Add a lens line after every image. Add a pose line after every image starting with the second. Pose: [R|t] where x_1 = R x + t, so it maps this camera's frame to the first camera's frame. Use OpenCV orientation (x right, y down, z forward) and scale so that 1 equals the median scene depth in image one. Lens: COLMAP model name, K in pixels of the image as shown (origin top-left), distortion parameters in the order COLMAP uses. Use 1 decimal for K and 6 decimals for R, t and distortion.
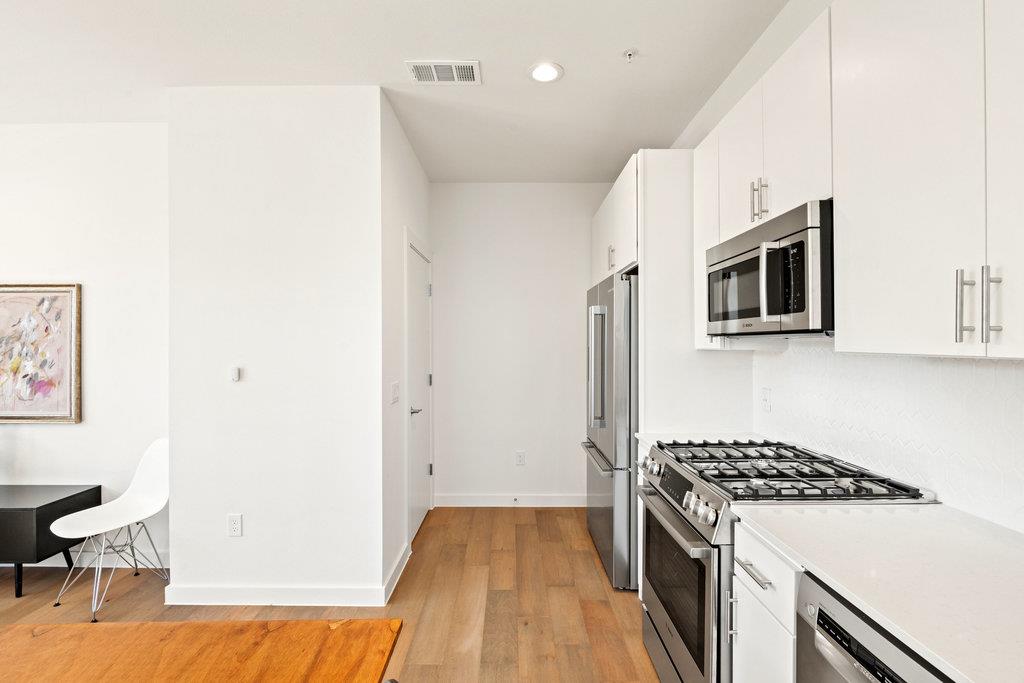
lens RADIAL K [[467.0, 0, 511.6], [0, 467.0, 344.9], [0, 0, 1]] dist [-0.001495, -0.002918]
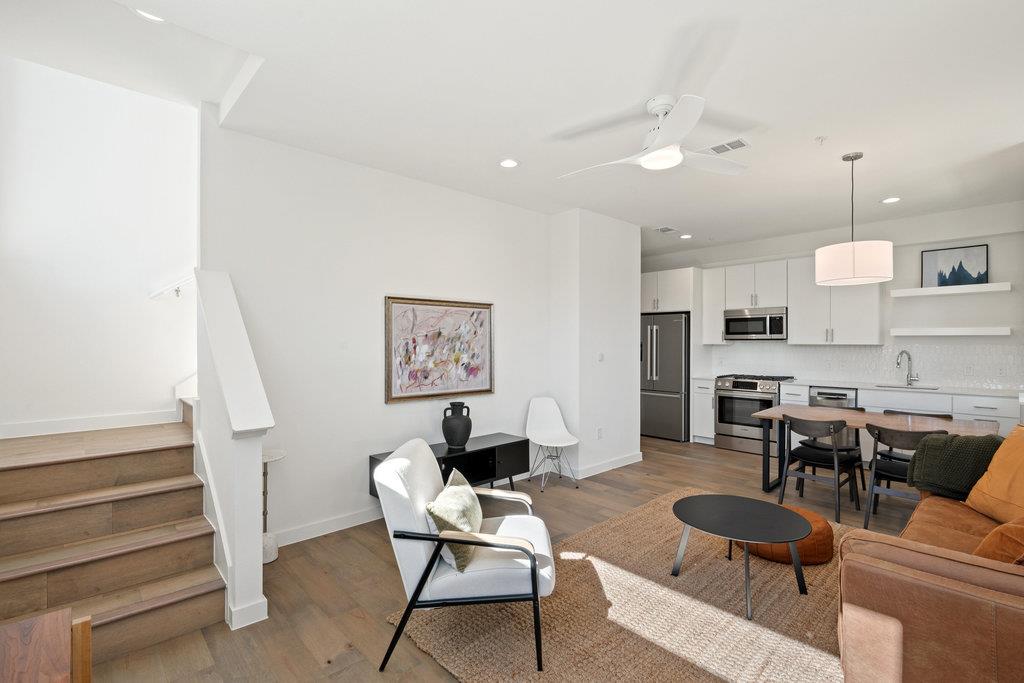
lens RADIAL K [[467.0, 0, 508.6], [0, 467.0, 343.4], [0, 0, 1]] dist [-0.001495, -0.002918]
pose [[0.735771, -0.000582, 0.677230, -1.943108], [0.003893, 0.999987, -0.003369, 0.006352], [-0.677219, 0.005115, 0.735763, -0.181899]]
